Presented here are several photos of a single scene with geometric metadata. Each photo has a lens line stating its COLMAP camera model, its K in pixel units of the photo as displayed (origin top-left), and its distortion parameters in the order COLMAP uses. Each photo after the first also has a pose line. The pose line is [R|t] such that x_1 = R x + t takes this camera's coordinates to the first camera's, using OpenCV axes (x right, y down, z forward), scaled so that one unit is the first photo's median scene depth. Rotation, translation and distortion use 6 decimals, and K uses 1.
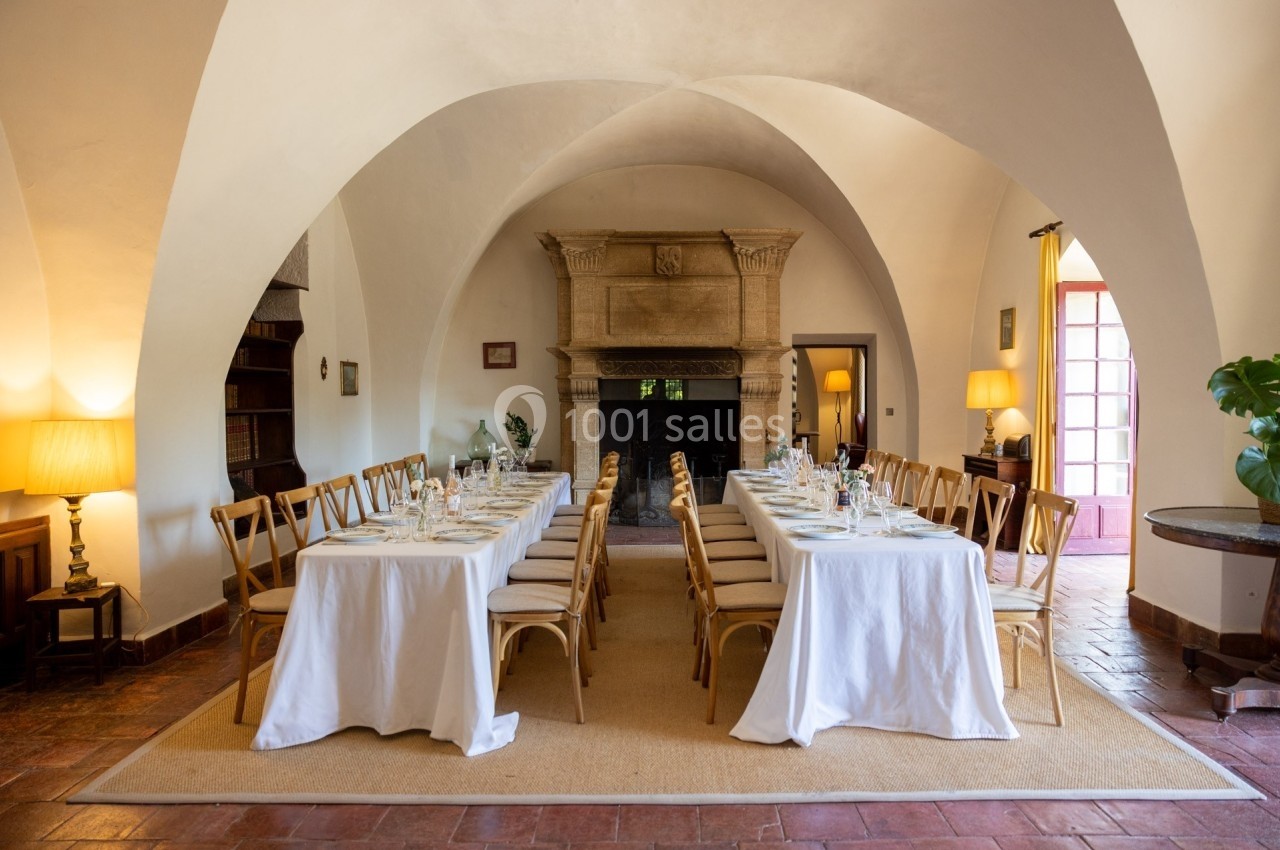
lens RADIAL K [[859.3, 0, 641.5], [0, 859.3, 432.2], [0, 0, 1]] dist [-0.053139, 0.013604]
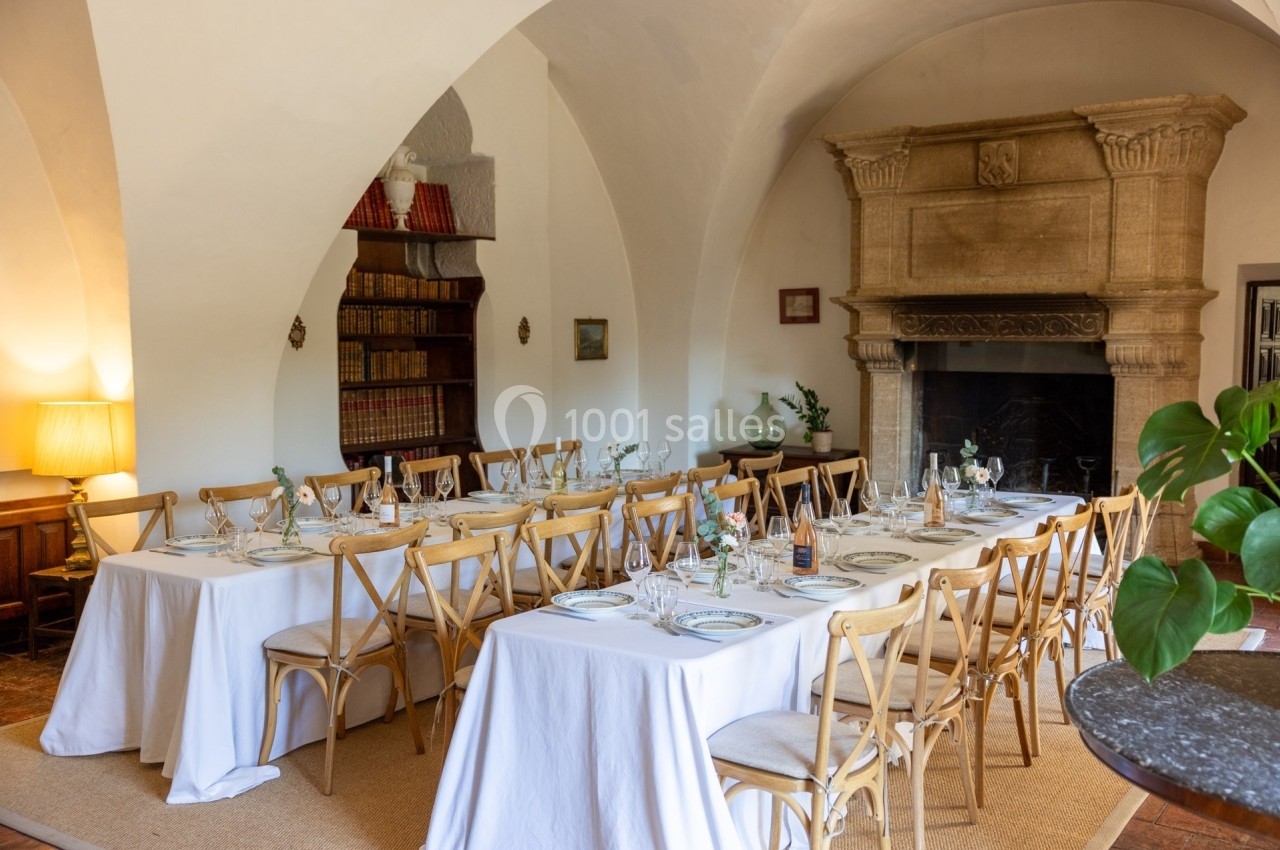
lens RADIAL K [[1165.8, 0, 652.8], [0, 1165.8, 420.6], [0, 0, 1]] dist [0.032721, 0.000000]
pose [[0.833619, 0.043662, -0.550612, 0.318292], [-0.024873, 0.998827, 0.041547, -0.031839], [0.551780, -0.020939, 0.833727, 0.089934]]
